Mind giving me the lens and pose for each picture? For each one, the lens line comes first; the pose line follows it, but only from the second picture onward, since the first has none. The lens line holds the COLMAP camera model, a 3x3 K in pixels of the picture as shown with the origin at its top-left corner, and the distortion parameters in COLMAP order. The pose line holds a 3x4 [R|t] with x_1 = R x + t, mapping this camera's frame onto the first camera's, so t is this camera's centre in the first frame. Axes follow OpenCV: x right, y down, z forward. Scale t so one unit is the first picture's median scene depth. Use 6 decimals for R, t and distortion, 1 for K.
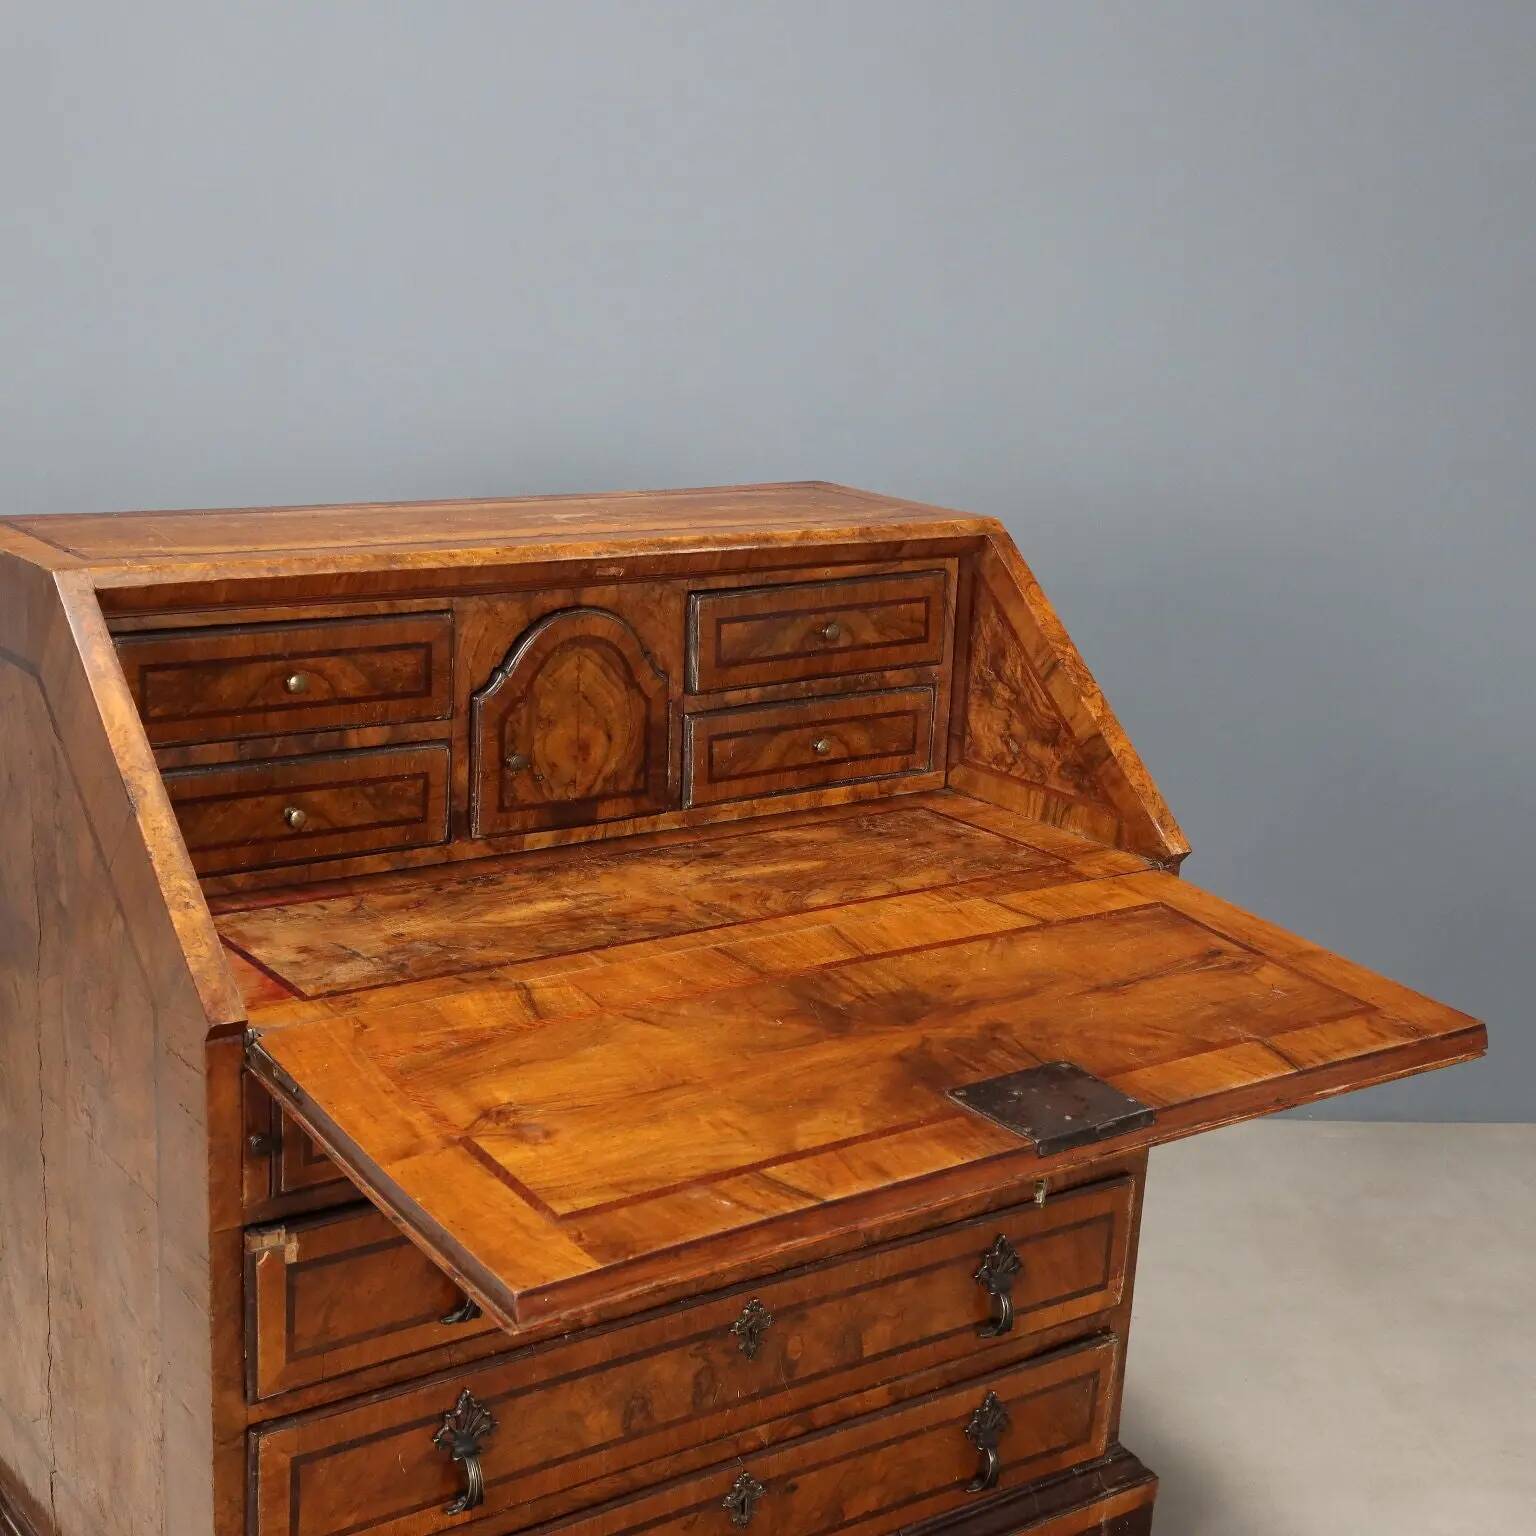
lens RADIAL K [[2244.3, 0, 759.0], [0, 2244.3, 770.8], [0, 0, 1]] dist [-0.026226, 0.000000]
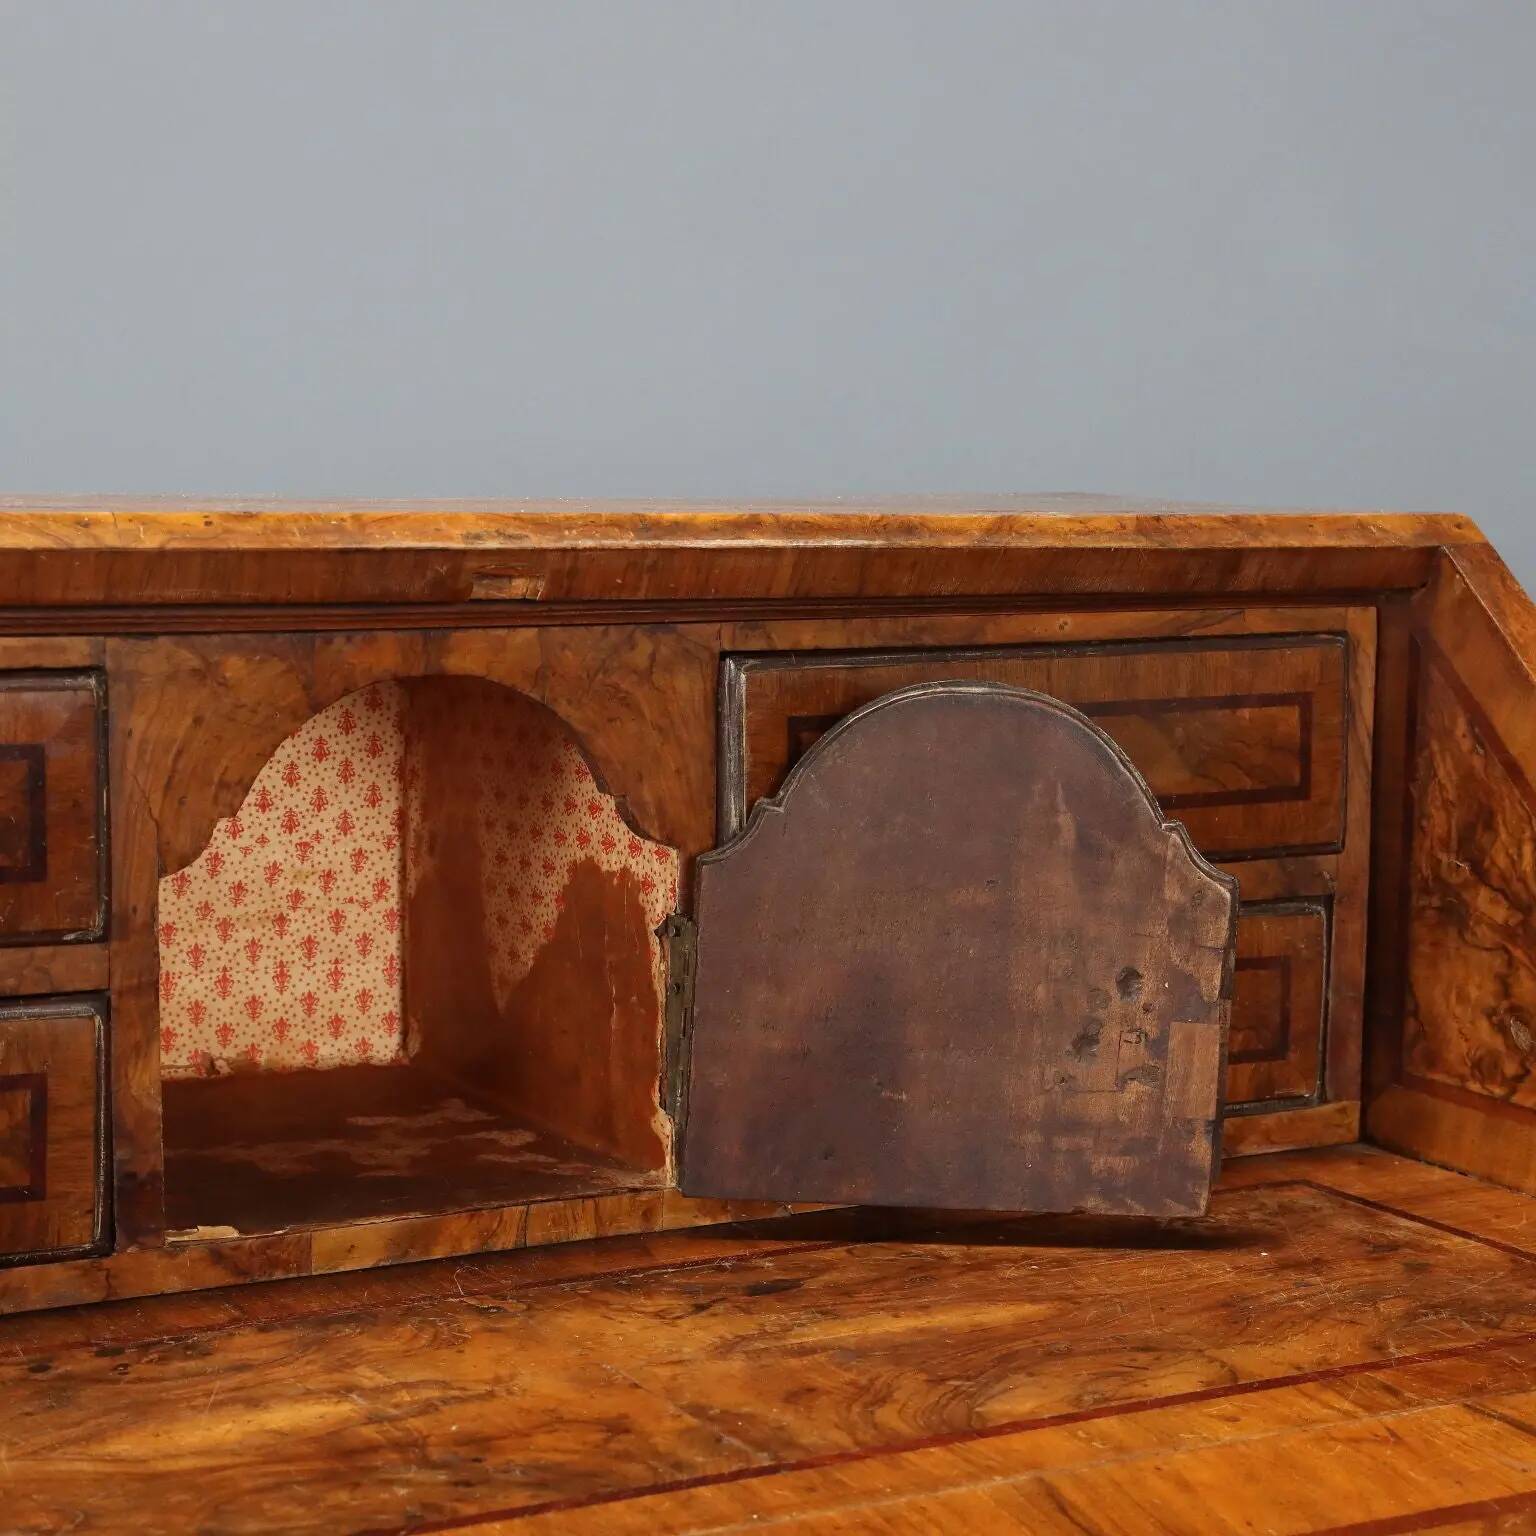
lens RADIAL K [[3095.9, 0, 760.3], [0, 3095.9, 771.0], [0, 0, 1]] dist [0.000261, 0.000000]
pose [[0.993126, -0.015644, -0.115996, 0.044833], [-0.000640, 0.990286, -0.139042, 0.023815], [0.117044, 0.138160, 0.983470, 0.454928]]
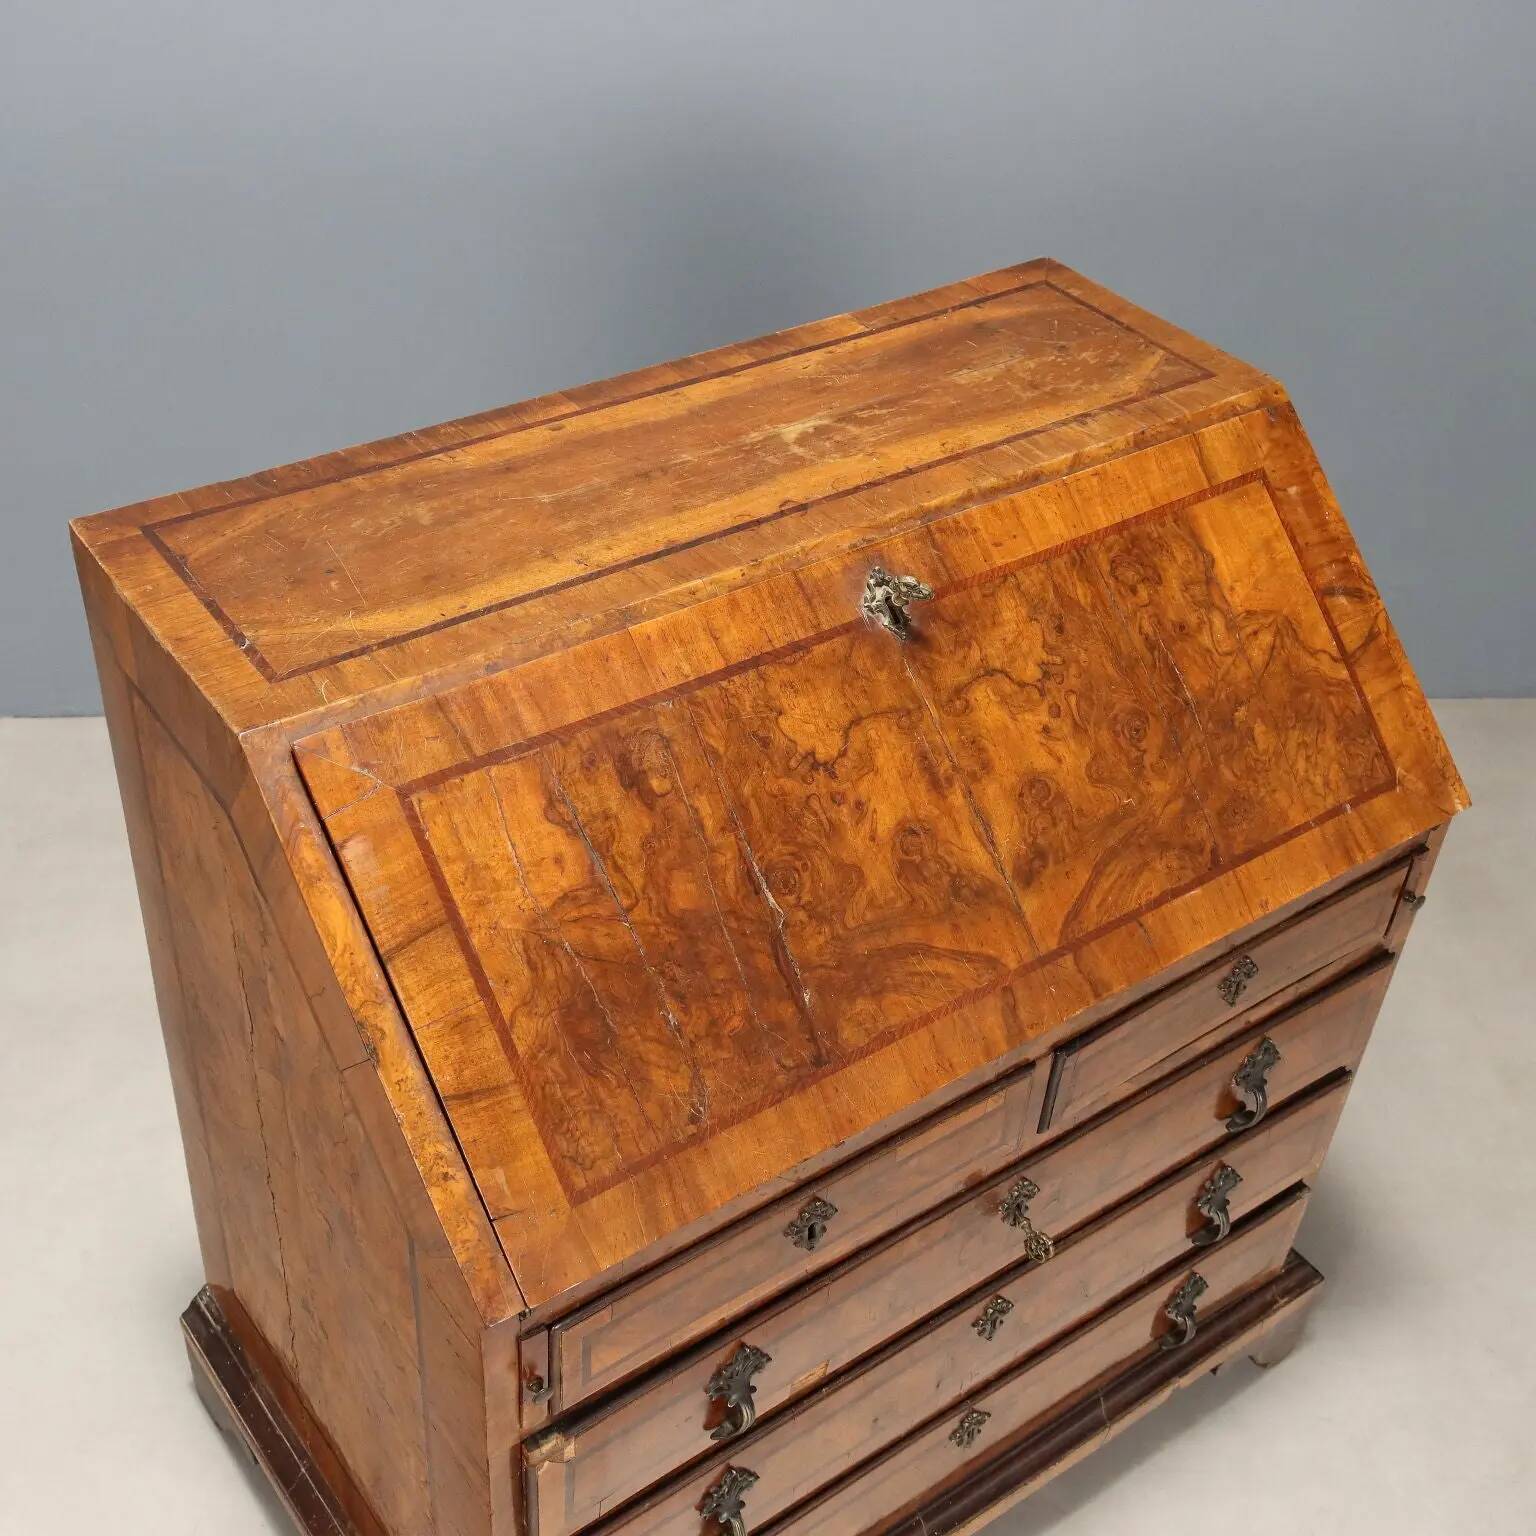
lens RADIAL K [[1946.9, 0, 762.0], [0, 1946.9, 751.7], [0, 0, 1]] dist [-0.036963, 0.000000]
pose [[0.999962, 0.007101, 0.005024, -0.109192], [-0.008513, 0.917586, 0.397445, -0.316307], [-0.001788, -0.397473, 0.917612, 0.295028]]
